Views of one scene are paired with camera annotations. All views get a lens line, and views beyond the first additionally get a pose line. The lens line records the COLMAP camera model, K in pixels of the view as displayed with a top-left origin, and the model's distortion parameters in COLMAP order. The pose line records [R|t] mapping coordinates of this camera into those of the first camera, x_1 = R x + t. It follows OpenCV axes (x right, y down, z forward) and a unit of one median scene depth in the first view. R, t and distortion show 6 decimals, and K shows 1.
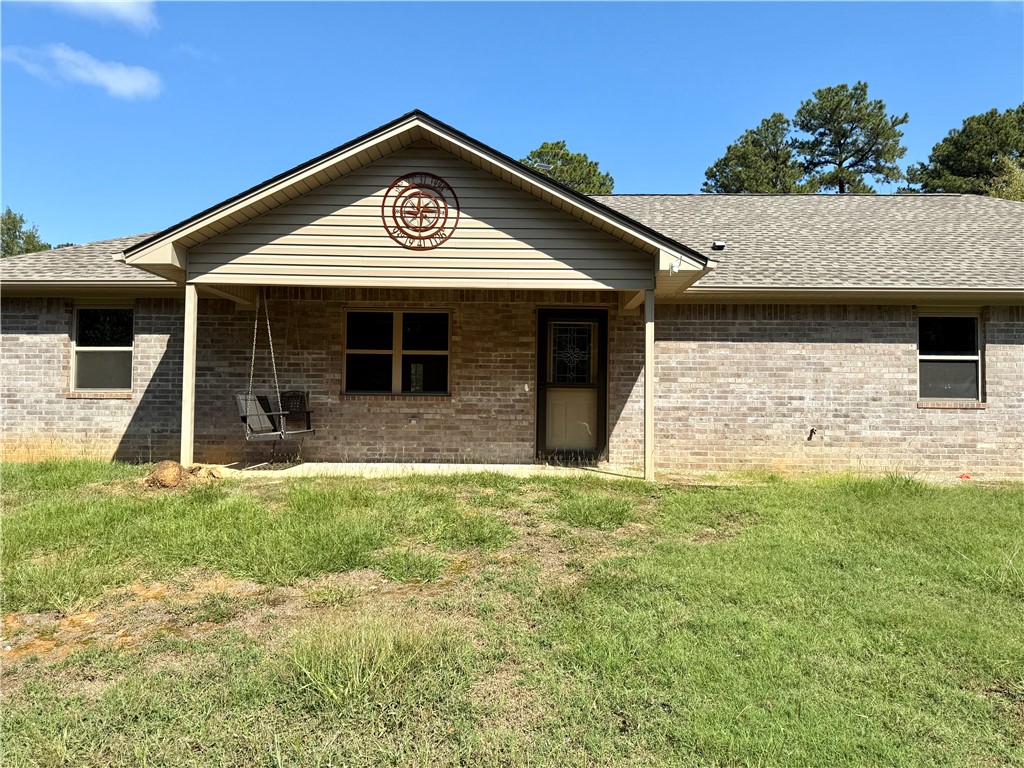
lens RADIAL K [[770.2, 0, 510.4], [0, 770.2, 382.1], [0, 0, 1]] dist [0.034932, -0.036733]
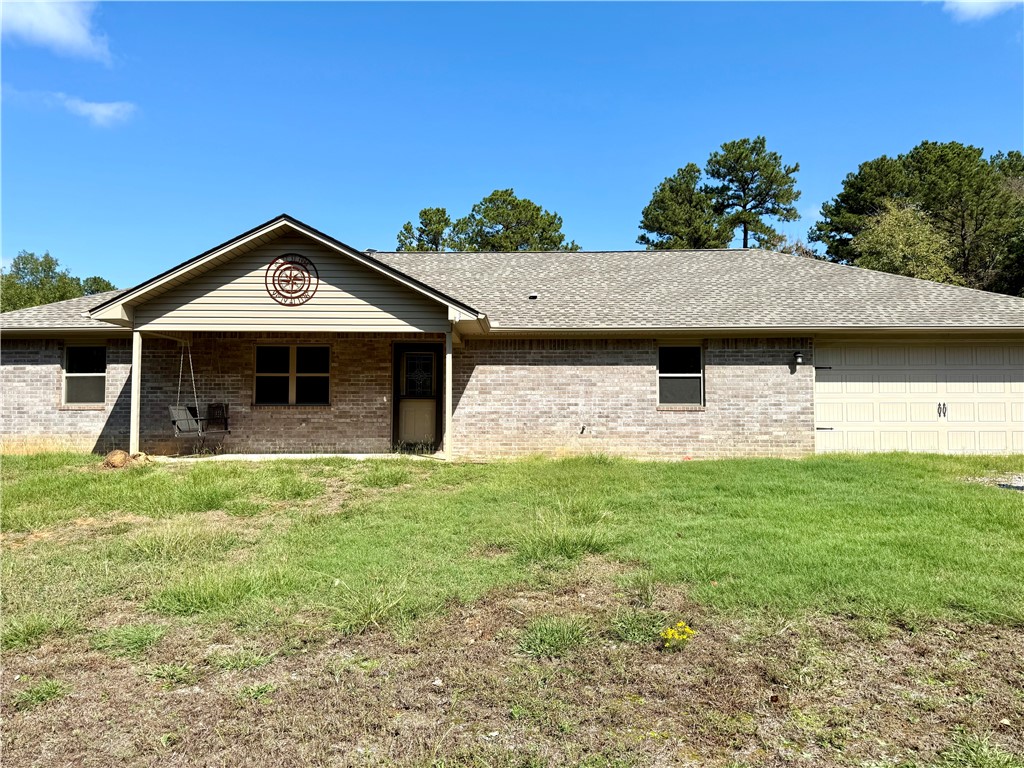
lens RADIAL K [[722.6, 0, 517.4], [0, 722.6, 392.9], [0, 0, 1]] dist [0.035926, -0.040474]
pose [[0.999925, -0.010071, -0.007011, 0.276057], [0.010056, 0.999947, -0.002159, 0.001067], [0.007032, 0.002088, 0.999973, -0.326057]]
